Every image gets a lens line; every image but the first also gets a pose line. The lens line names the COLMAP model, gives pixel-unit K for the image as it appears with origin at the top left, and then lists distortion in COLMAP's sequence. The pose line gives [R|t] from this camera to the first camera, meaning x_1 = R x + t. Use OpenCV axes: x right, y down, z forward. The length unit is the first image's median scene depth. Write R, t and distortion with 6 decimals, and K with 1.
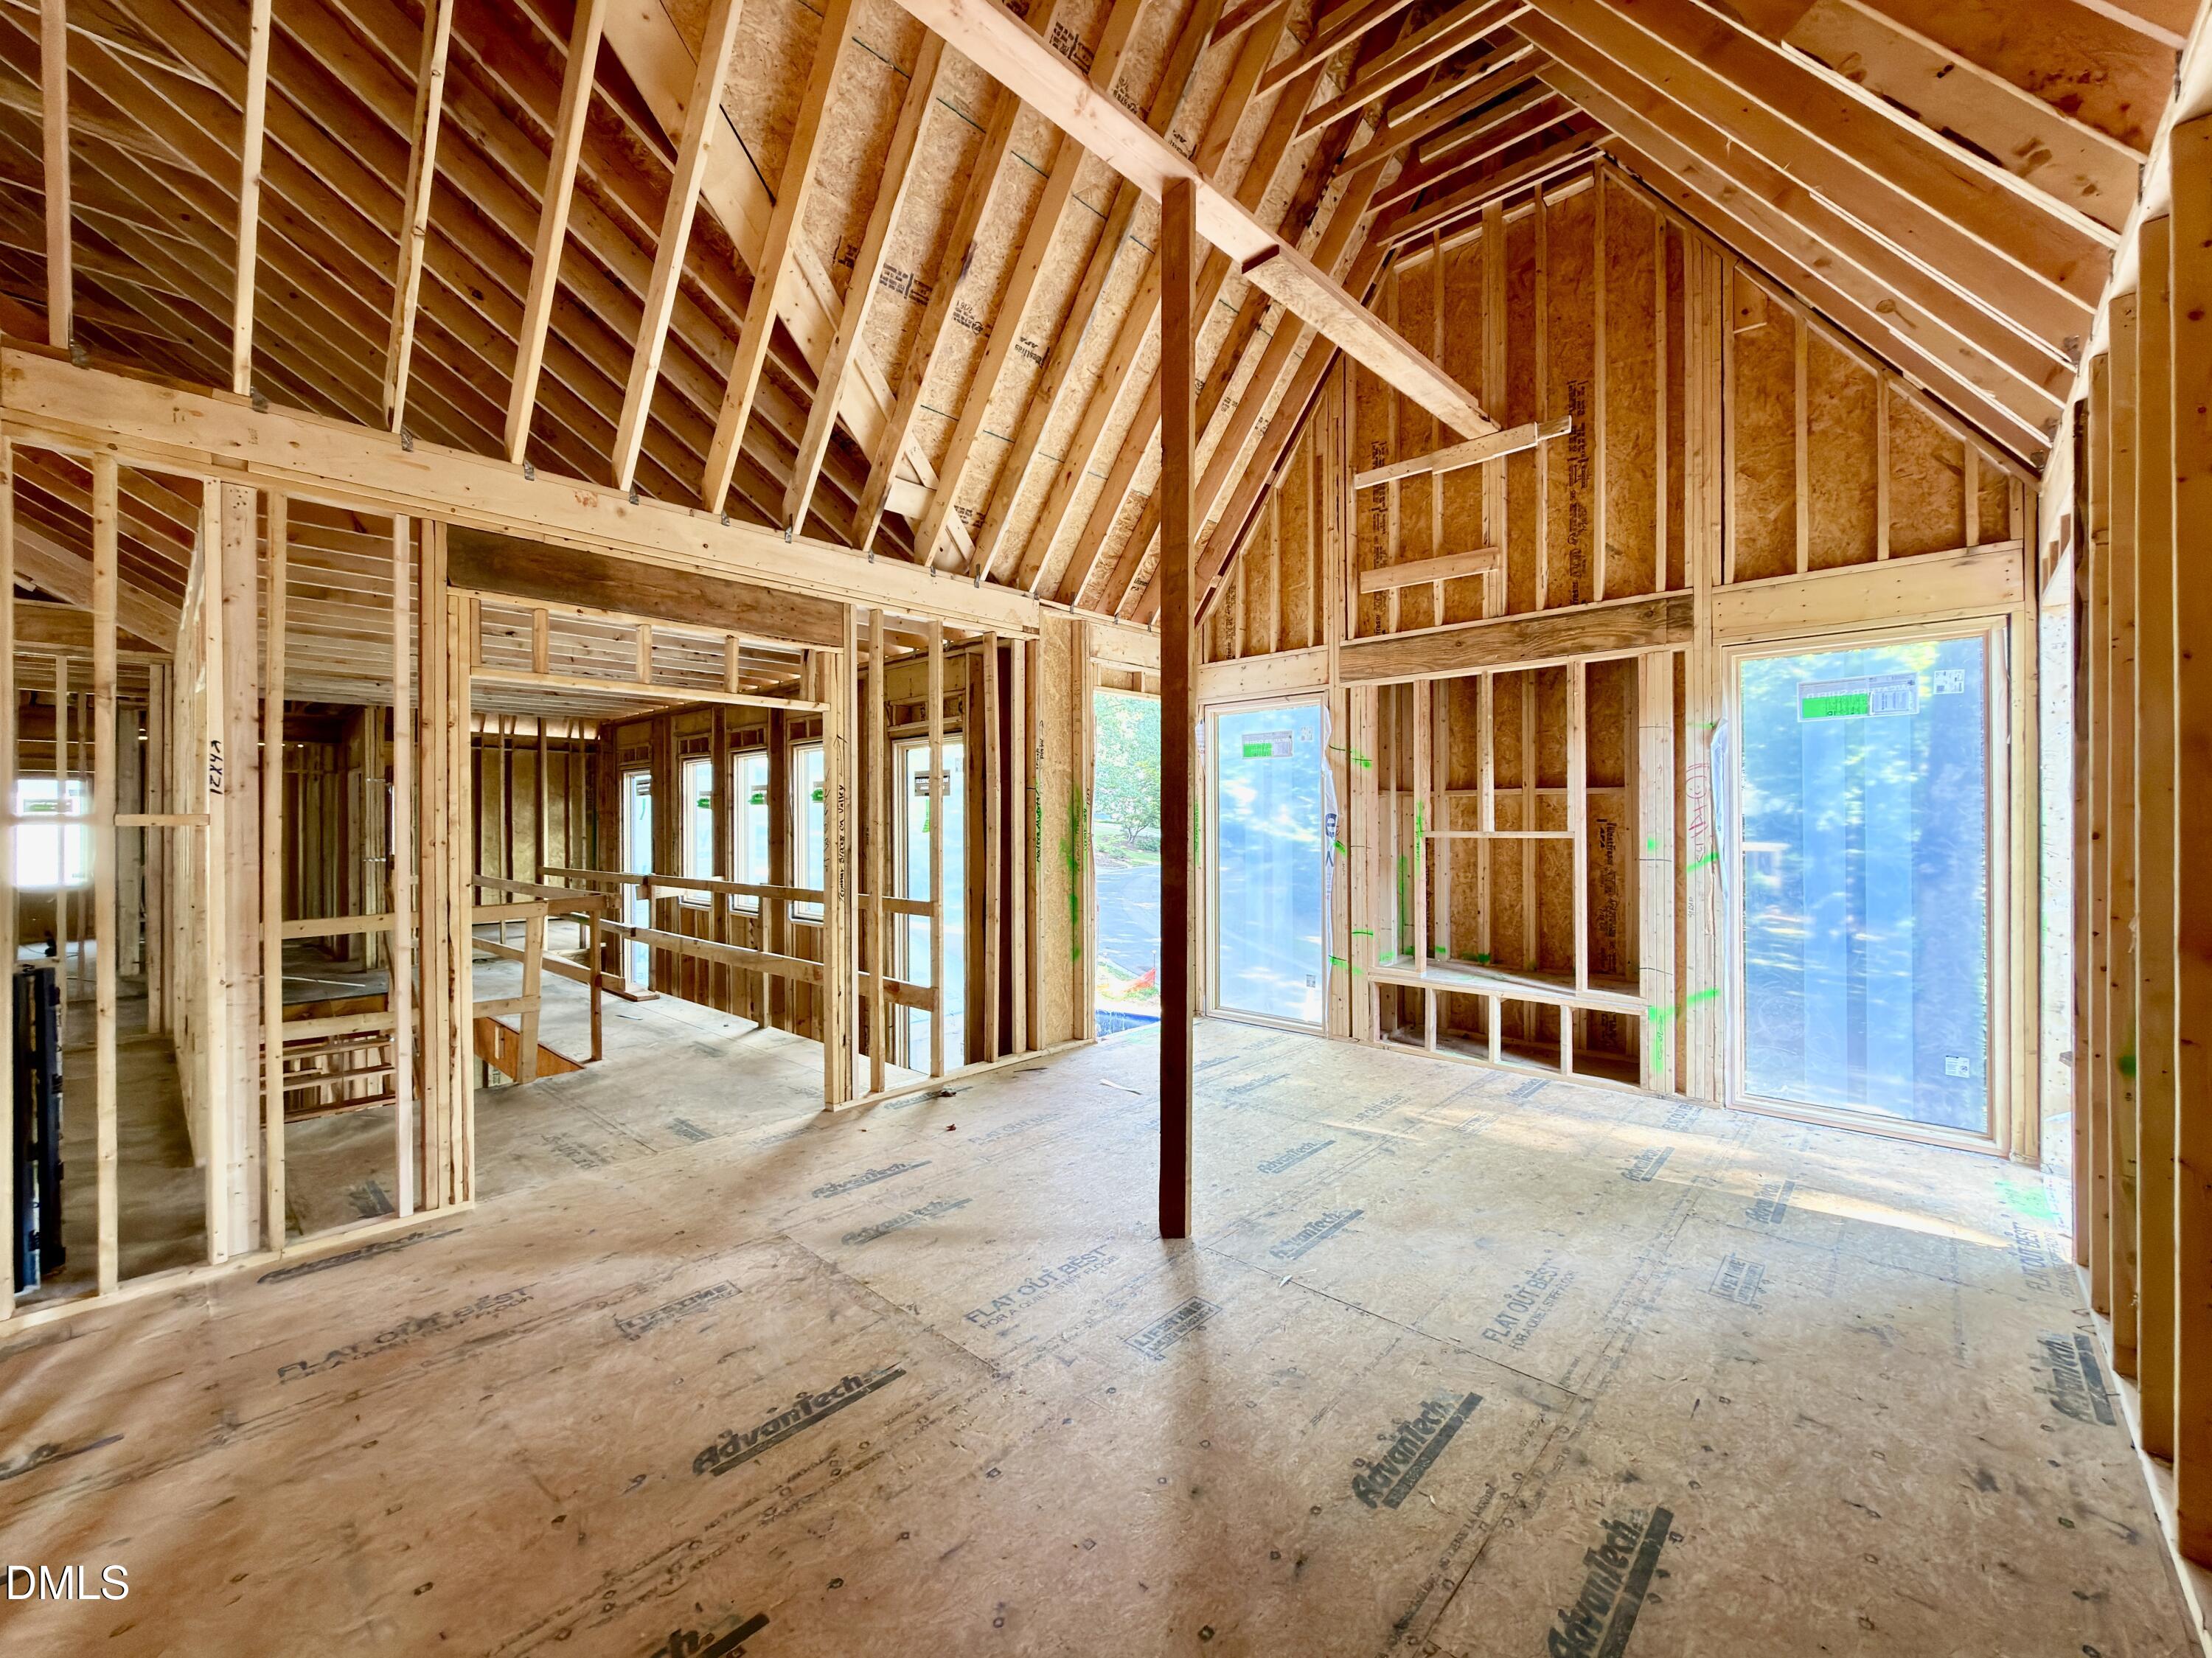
lens RADIAL K [[889.8, 0, 1106.0], [0, 889.8, 829.0], [0, 0, 1]] dist [-0.000458, 0.000149]
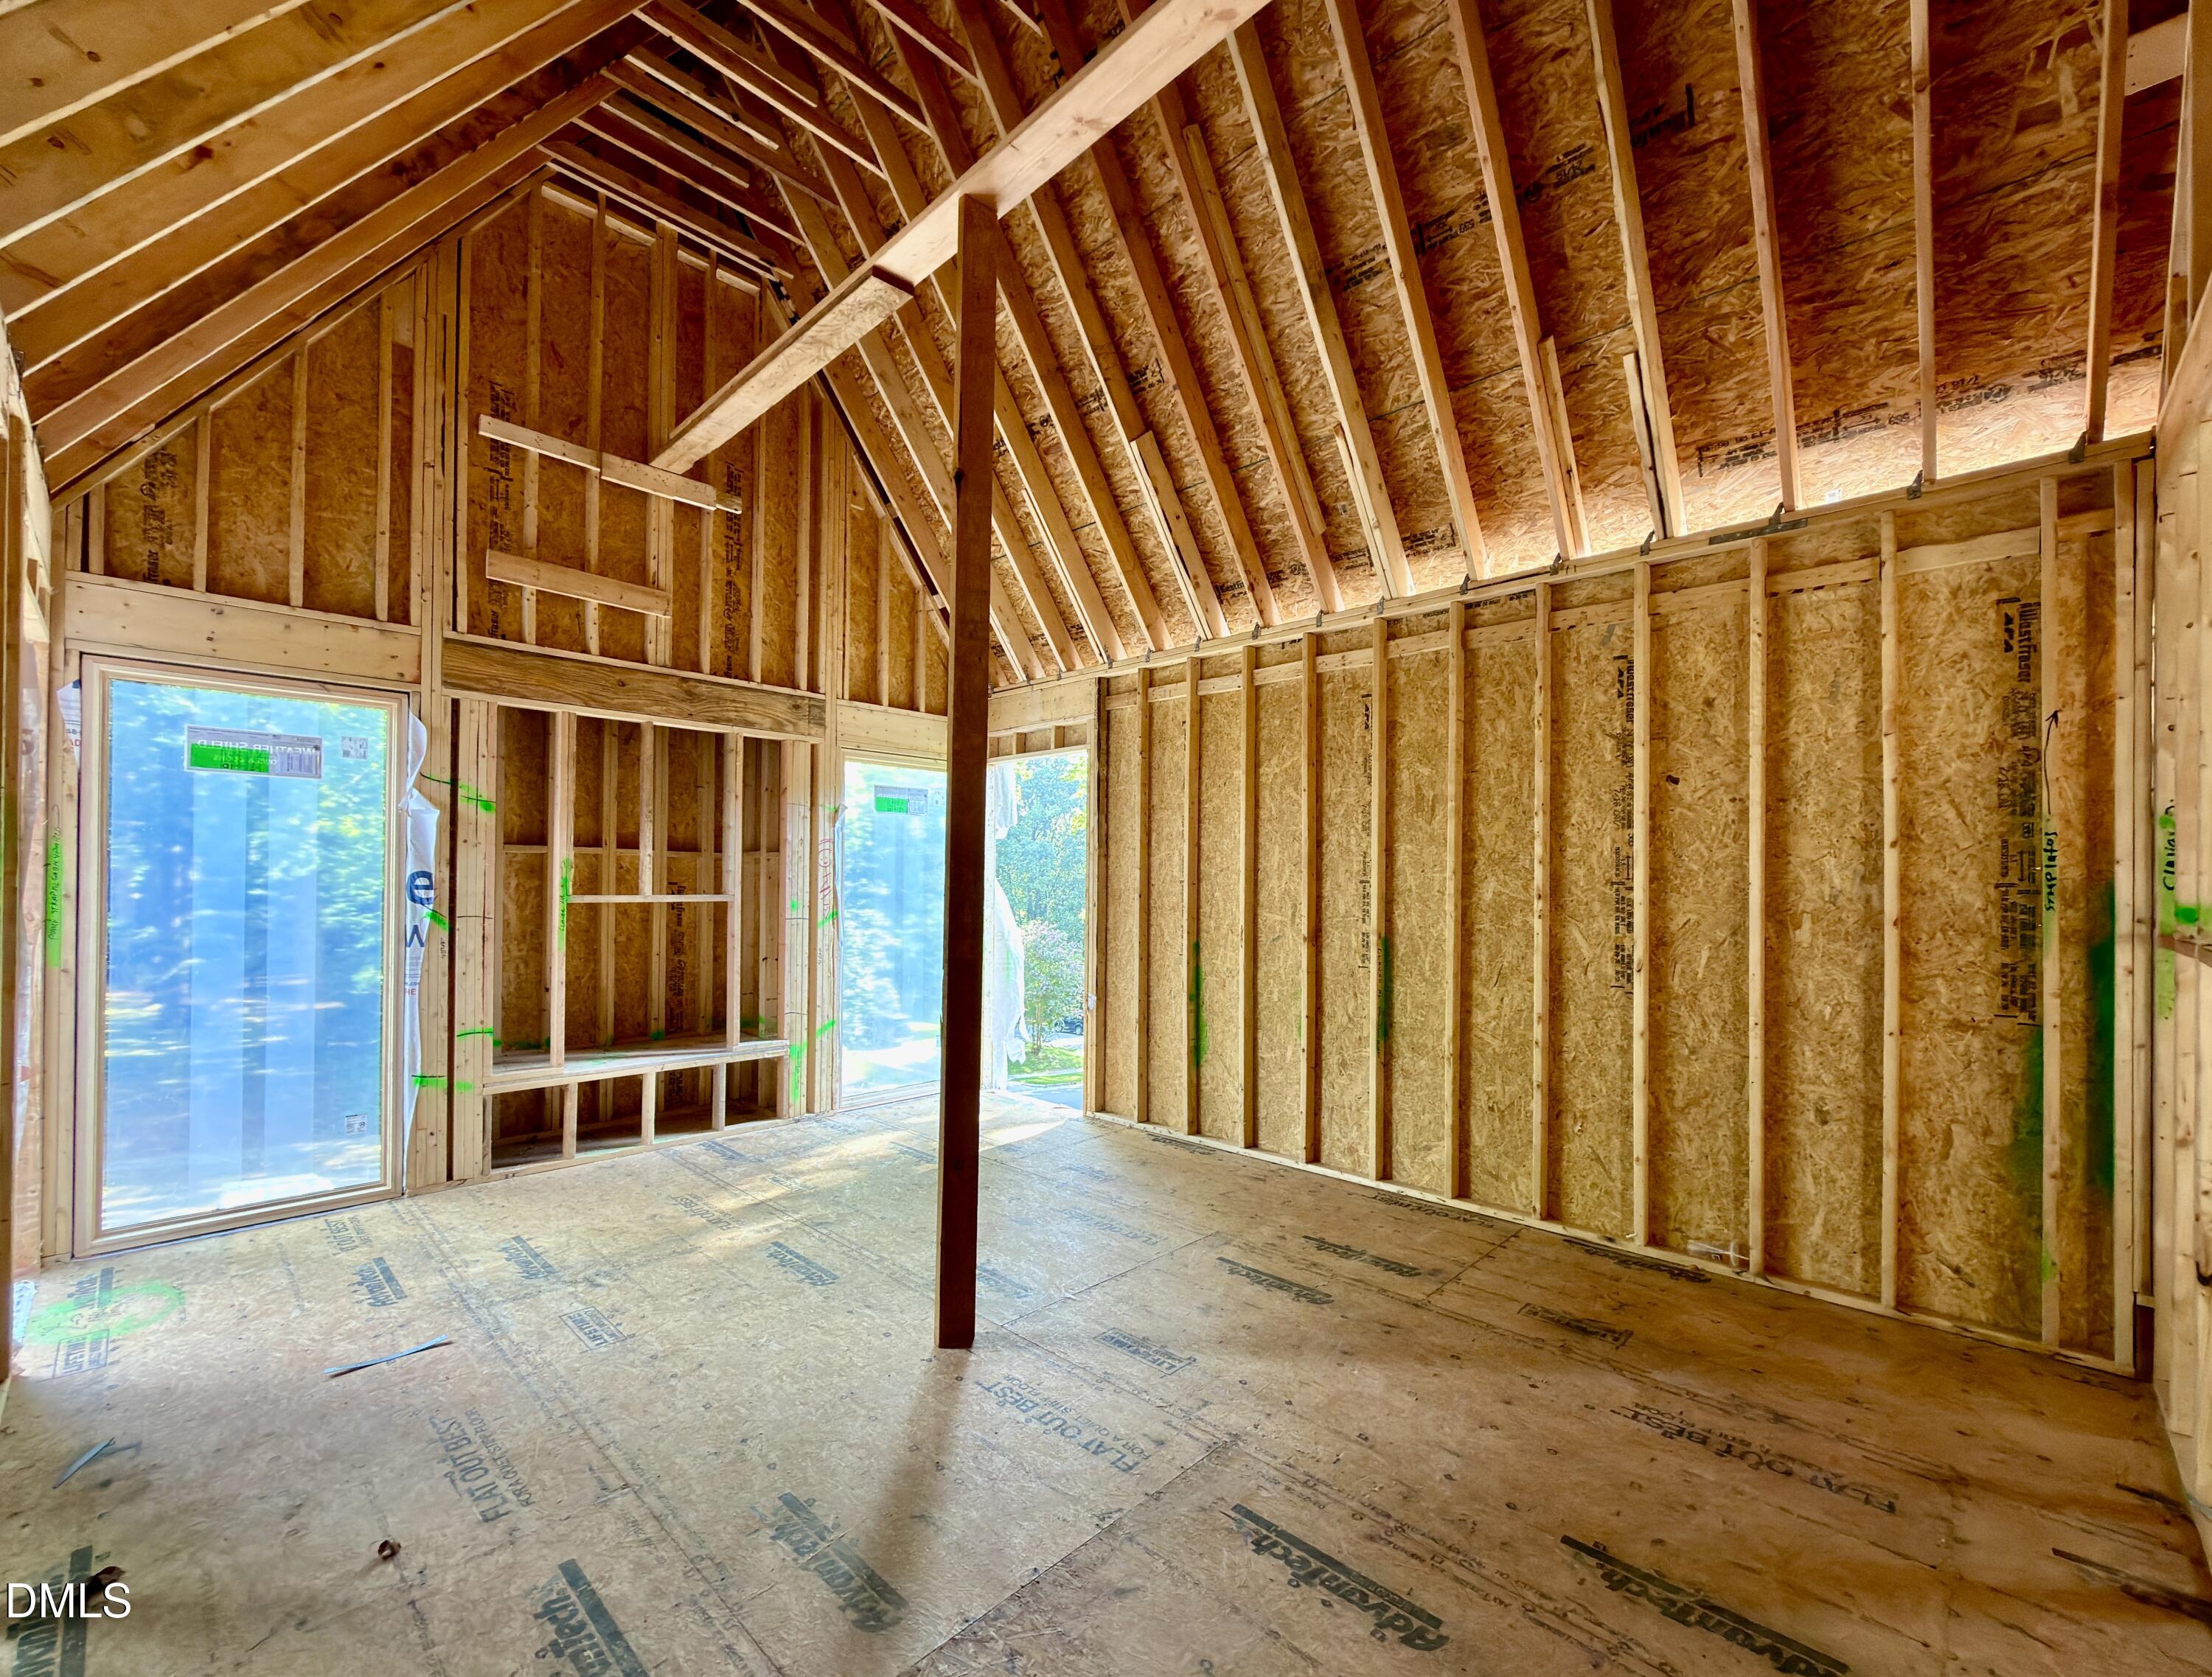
lens RADIAL K [[931.3, 0, 1113.7], [0, 931.3, 888.9], [0, 0, 1]] dist [-0.001680, -0.000333]
pose [[0.012882, -0.000262, 0.999917, -0.559734], [-0.001402, 0.999999, 0.000280, -0.005153], [-0.999916, -0.001405, 0.012881, 0.534917]]
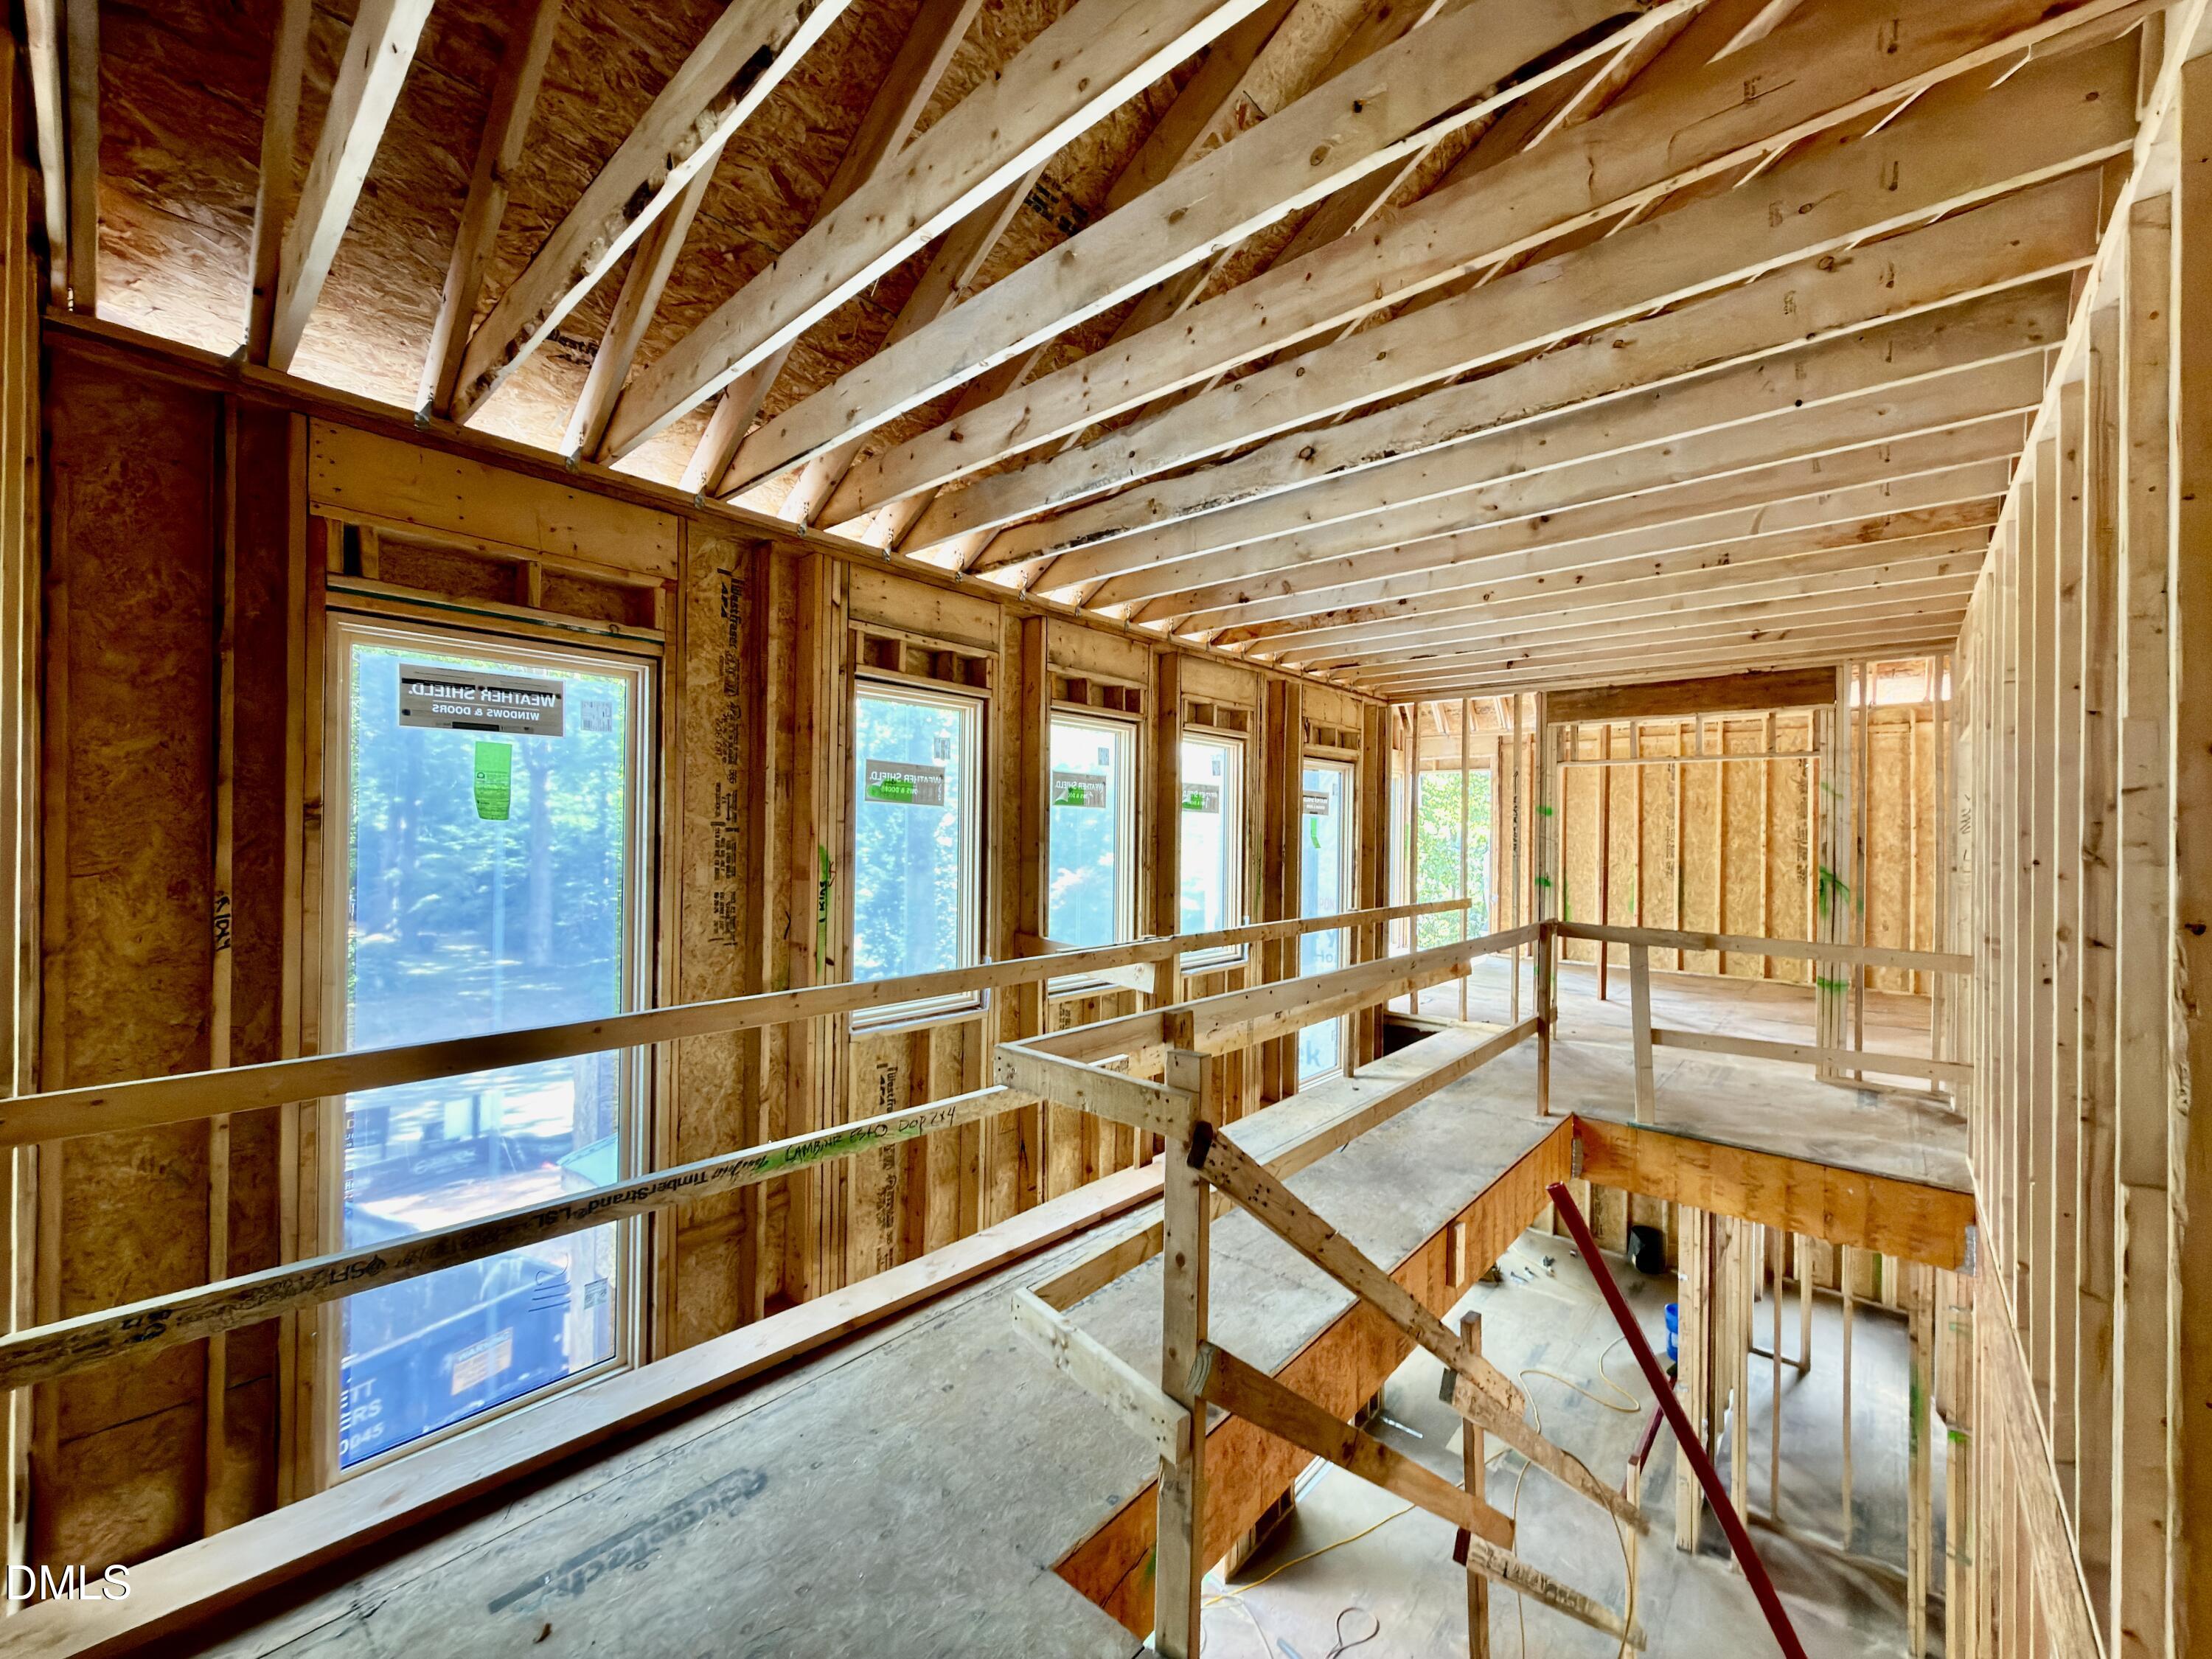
lens RADIAL K [[896.6, 0, 1092.5], [0, 896.6, 840.1], [0, 0, 1]] dist [0.000317, -0.000036]
pose [[-0.020808, -0.002782, 0.999780, -0.671371], [-0.005623, 0.999981, 0.002665, -0.005549], [-0.999768, -0.005566, -0.020823, 0.651165]]
